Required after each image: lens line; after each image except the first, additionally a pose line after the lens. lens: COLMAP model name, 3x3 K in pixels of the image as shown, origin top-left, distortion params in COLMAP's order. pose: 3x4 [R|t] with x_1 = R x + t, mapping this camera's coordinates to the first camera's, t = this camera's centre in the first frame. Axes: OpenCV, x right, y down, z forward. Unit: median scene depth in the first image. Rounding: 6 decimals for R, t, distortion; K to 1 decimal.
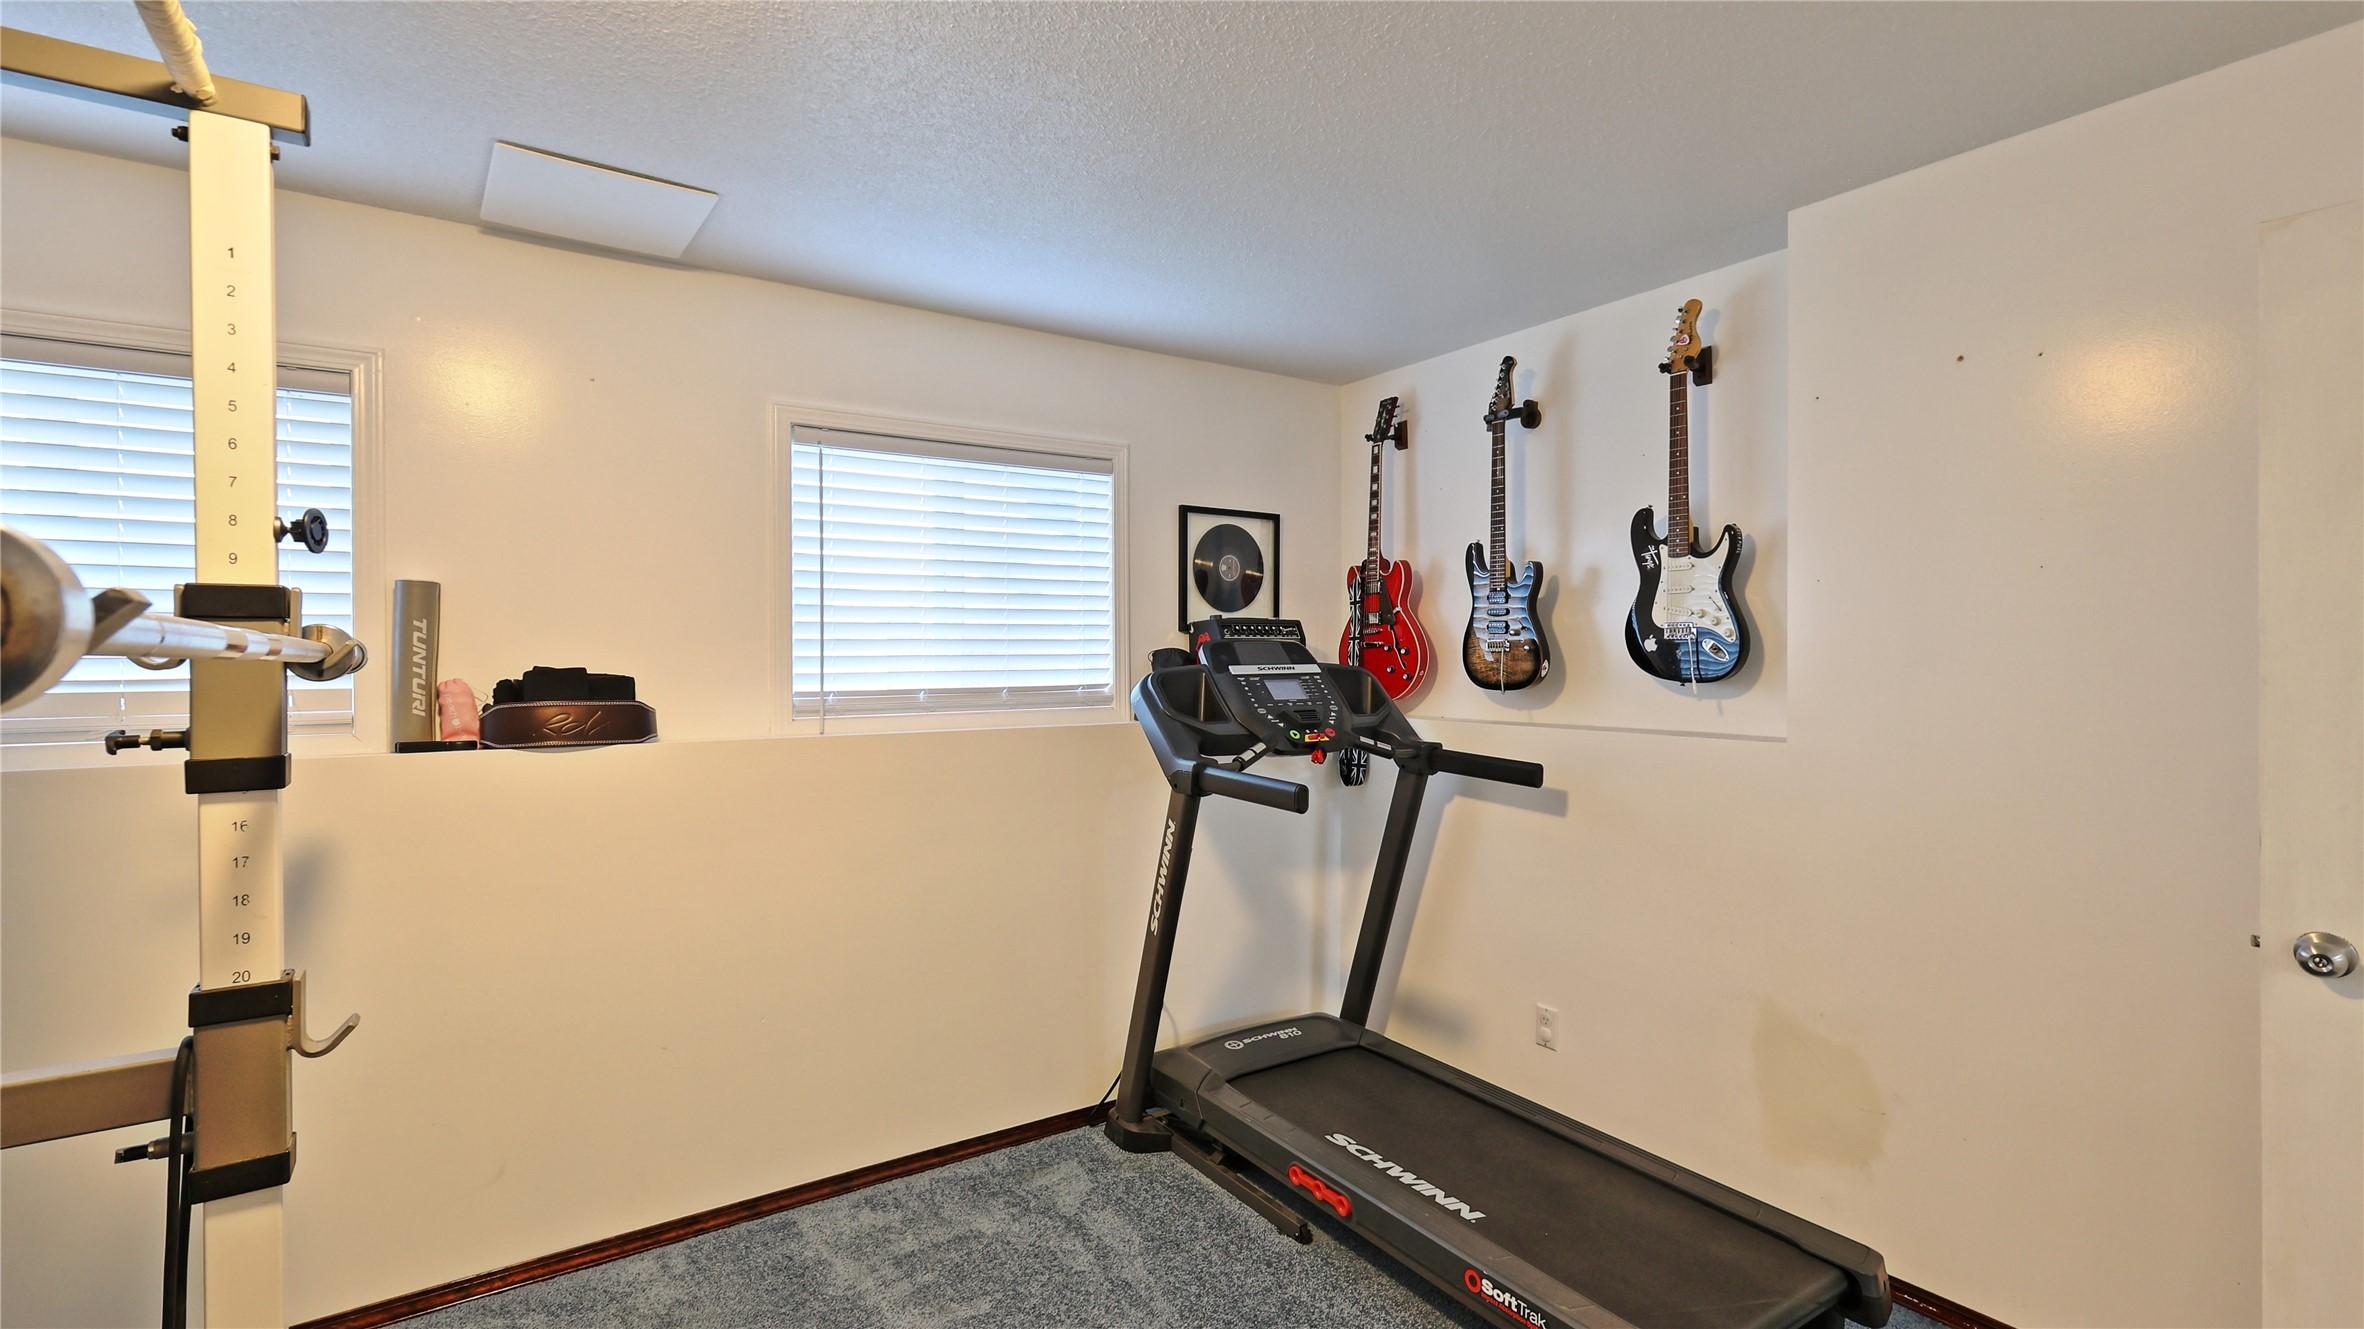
lens RADIAL K [[1080.5, 0, 1185.0], [0, 1080.5, 660.1], [0, 0, 1]] dist [0.004383, 0.001834]
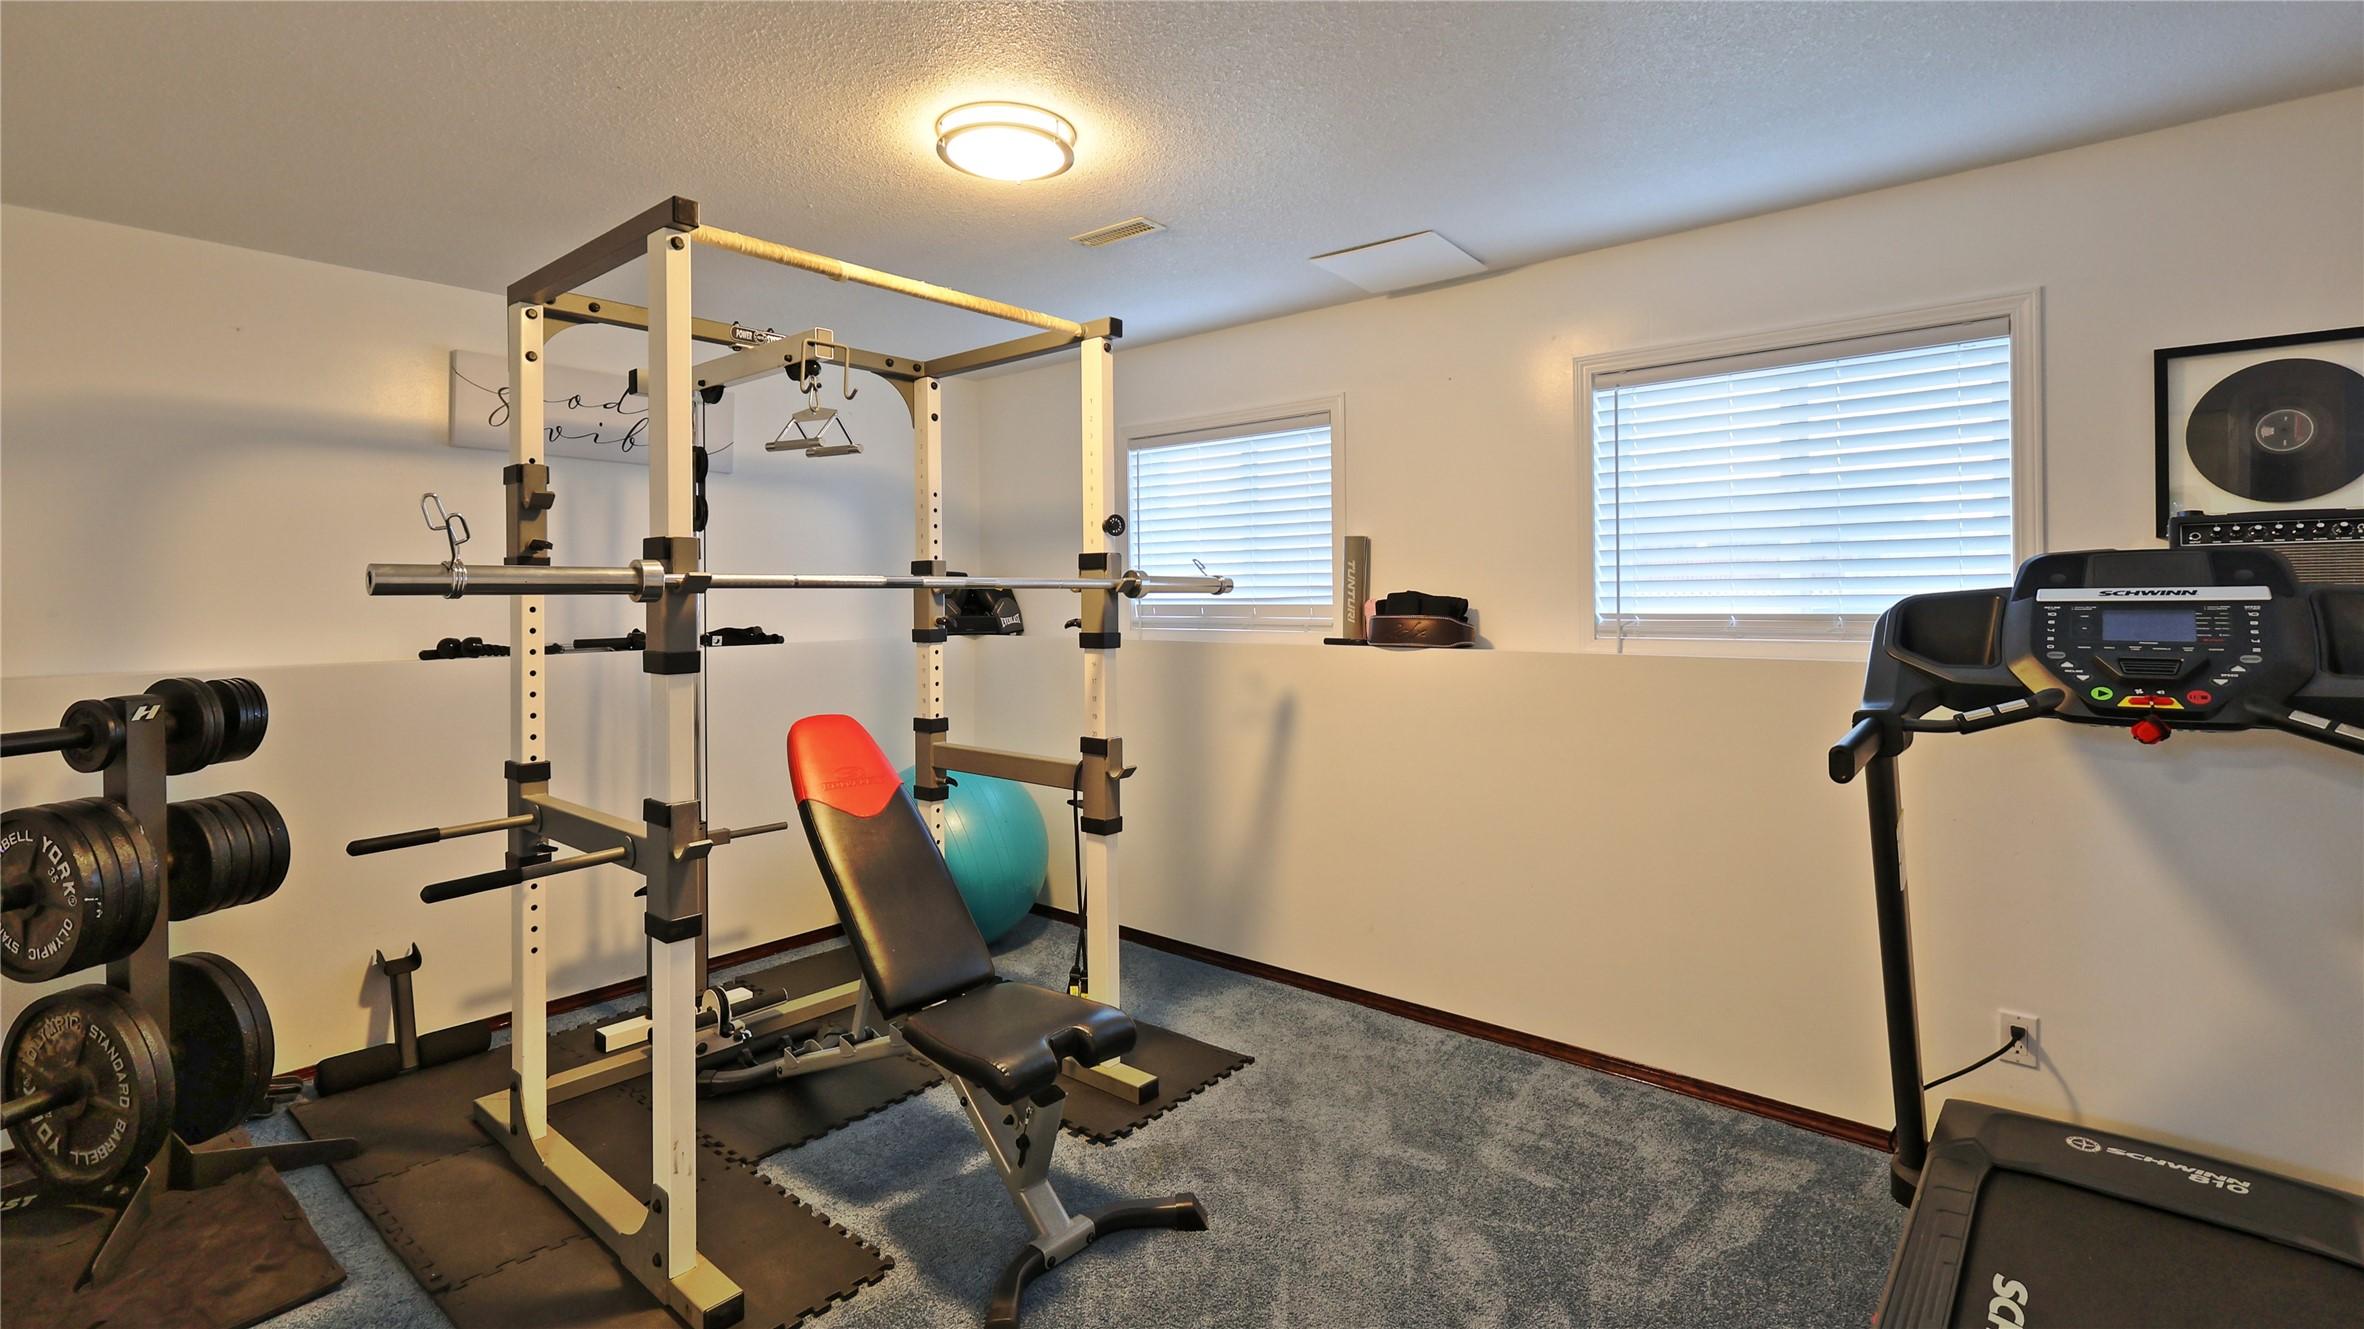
lens RADIAL K [[1080.5, 0, 1187.5], [0, 1080.5, 587.3], [0, 0, 1]] dist [0.004383, 0.001834]
pose [[0.263362, -0.003582, -0.964690, 0.608227], [0.005158, 0.999984, -0.002305, 0.002791], [0.964683, -0.004369, 0.263376, 0.297200]]
